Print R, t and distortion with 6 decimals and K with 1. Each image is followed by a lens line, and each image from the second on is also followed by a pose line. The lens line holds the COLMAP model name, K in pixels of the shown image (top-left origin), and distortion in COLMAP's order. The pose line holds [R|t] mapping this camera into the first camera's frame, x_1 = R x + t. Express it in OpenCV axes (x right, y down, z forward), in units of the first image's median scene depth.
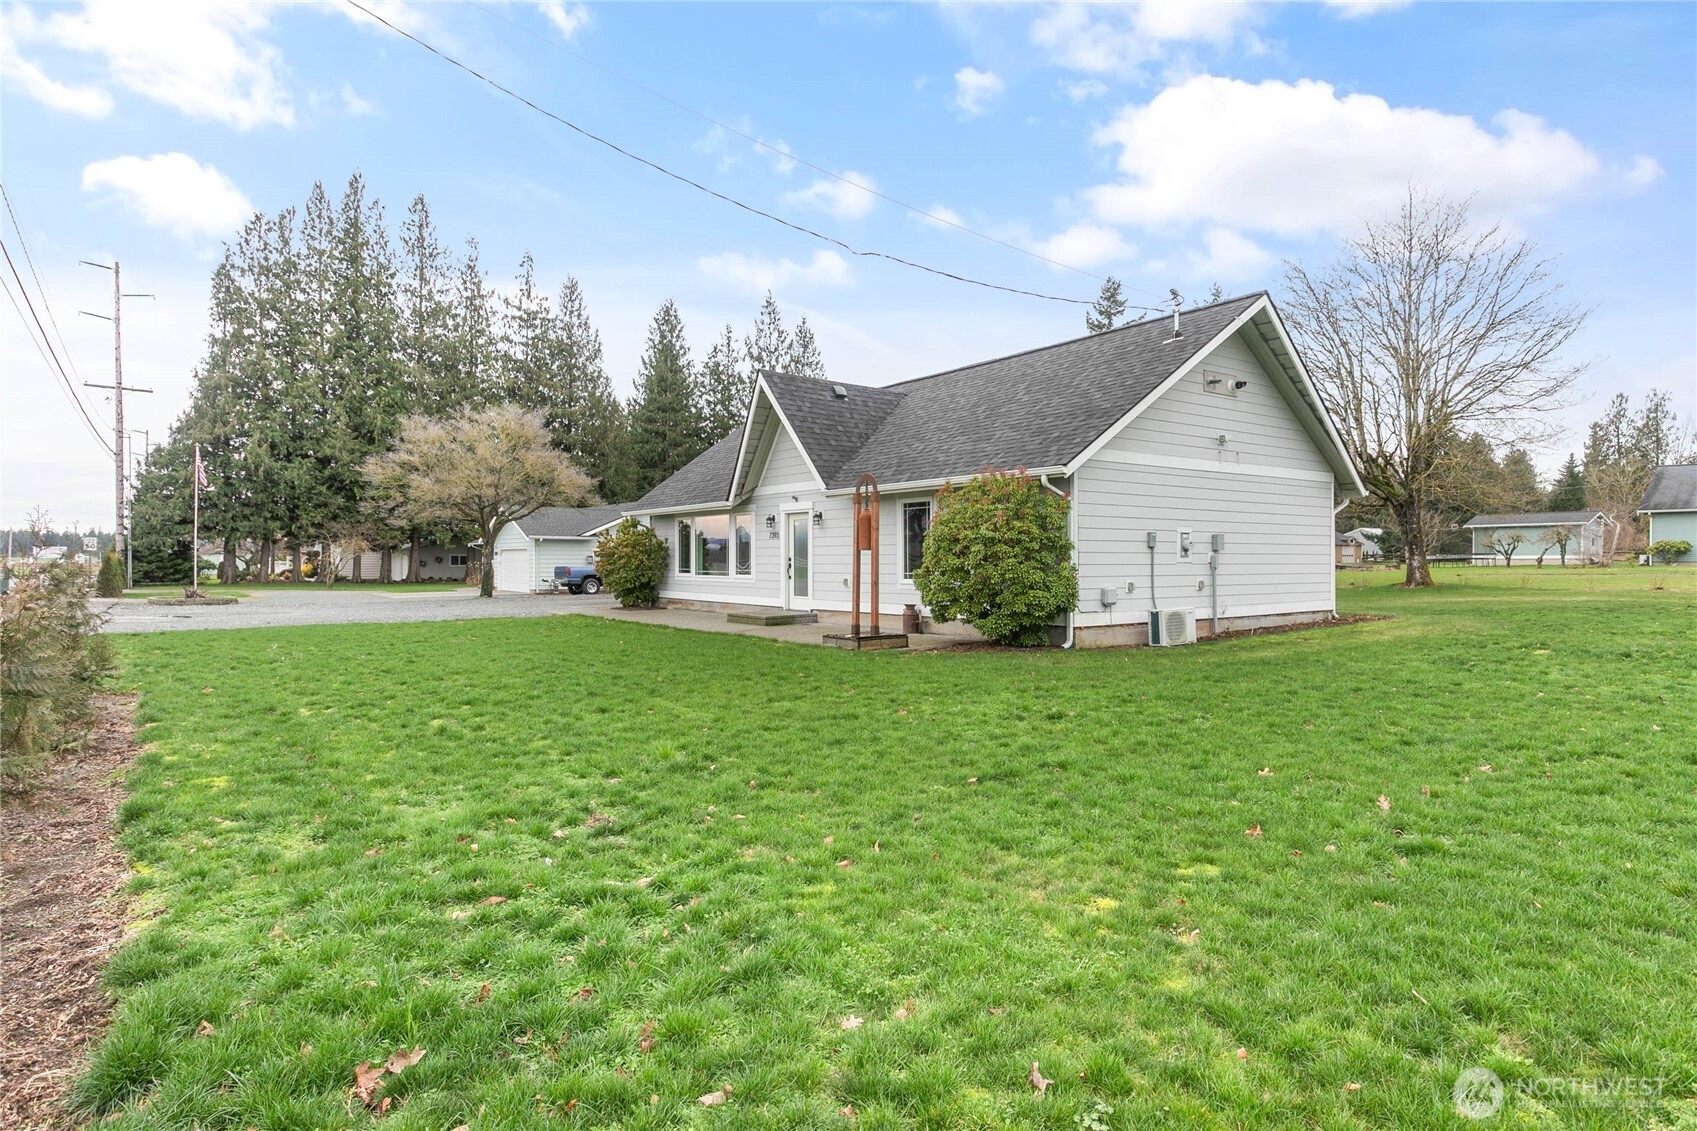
lens RADIAL K [[979.4, 0, 848.5], [0, 979.4, 565.5], [0, 0, 1]] dist [-0.024242, 0.000159]
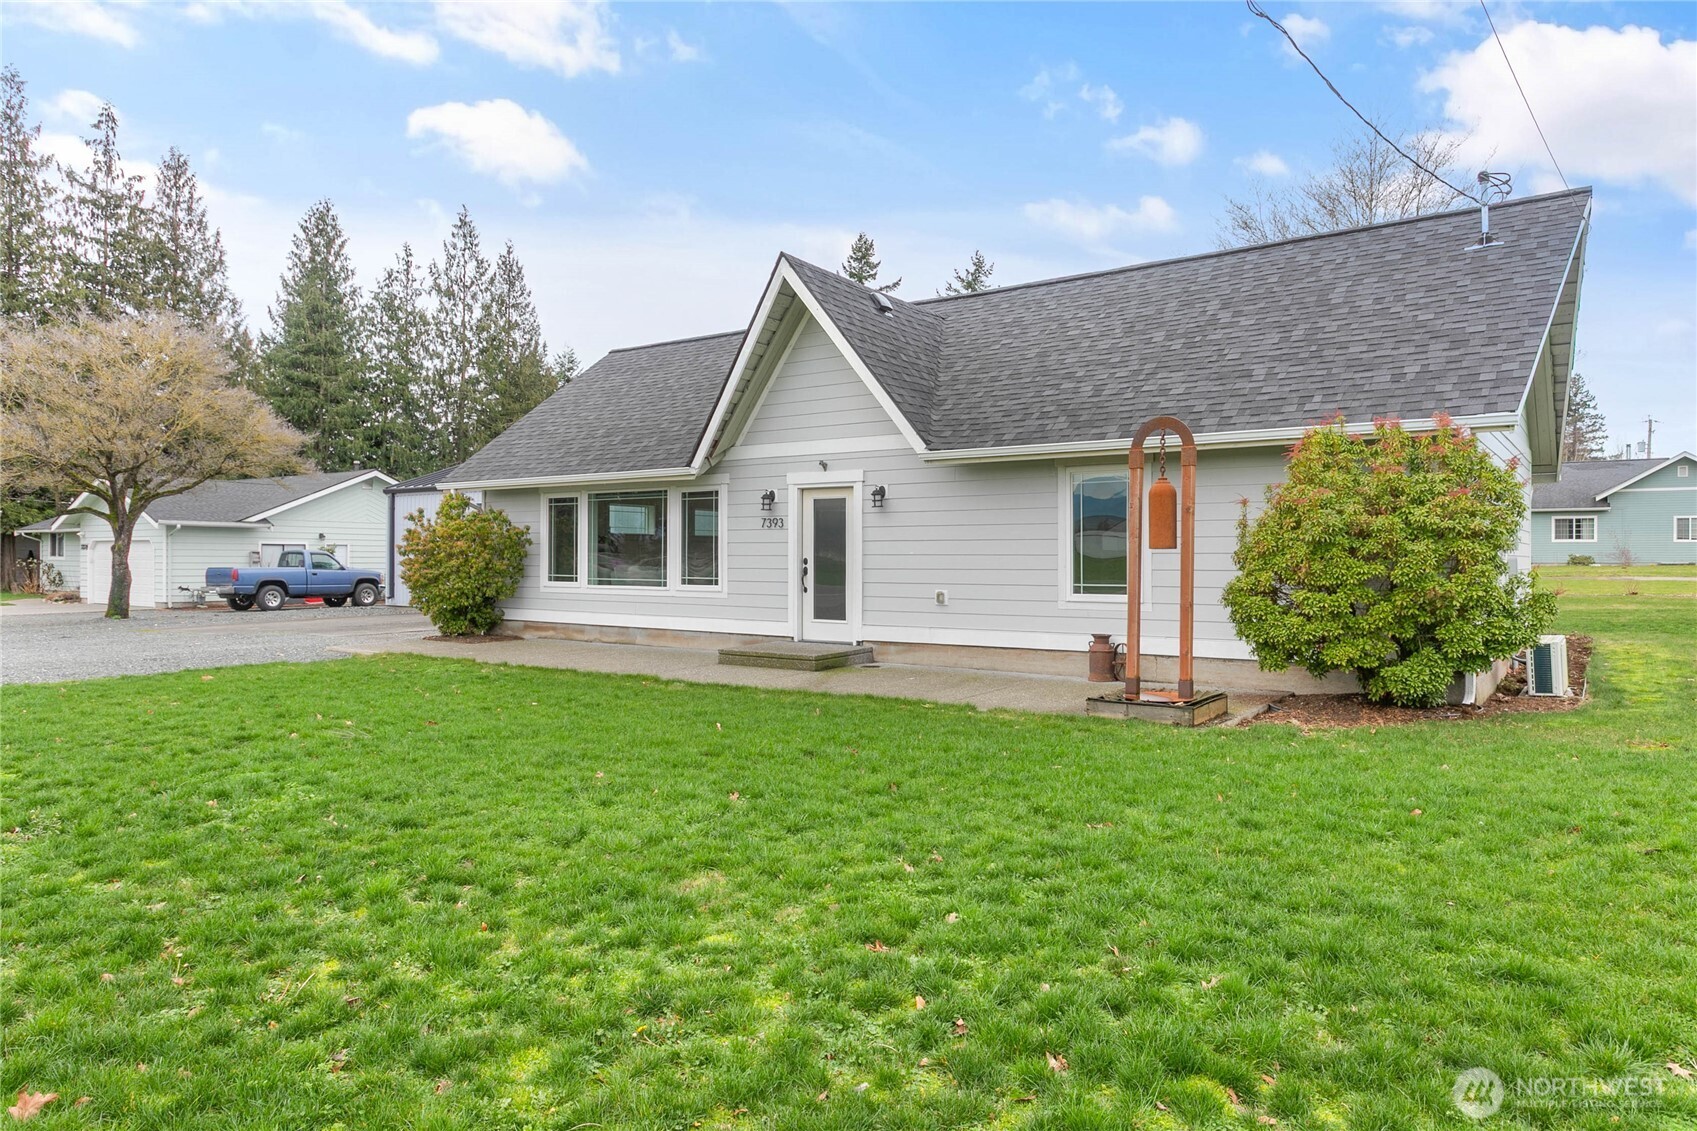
lens RADIAL K [[1086.2, 0, 848.5], [0, 1086.2, 565.5], [0, 0, 1]] dist [-0.006371, -0.003108]
pose [[0.943735, -0.000671, 0.330703, -0.087867], [-0.000369, 0.999995, 0.003082, -0.001853], [-0.330704, -0.003031, 0.943730, 0.108356]]
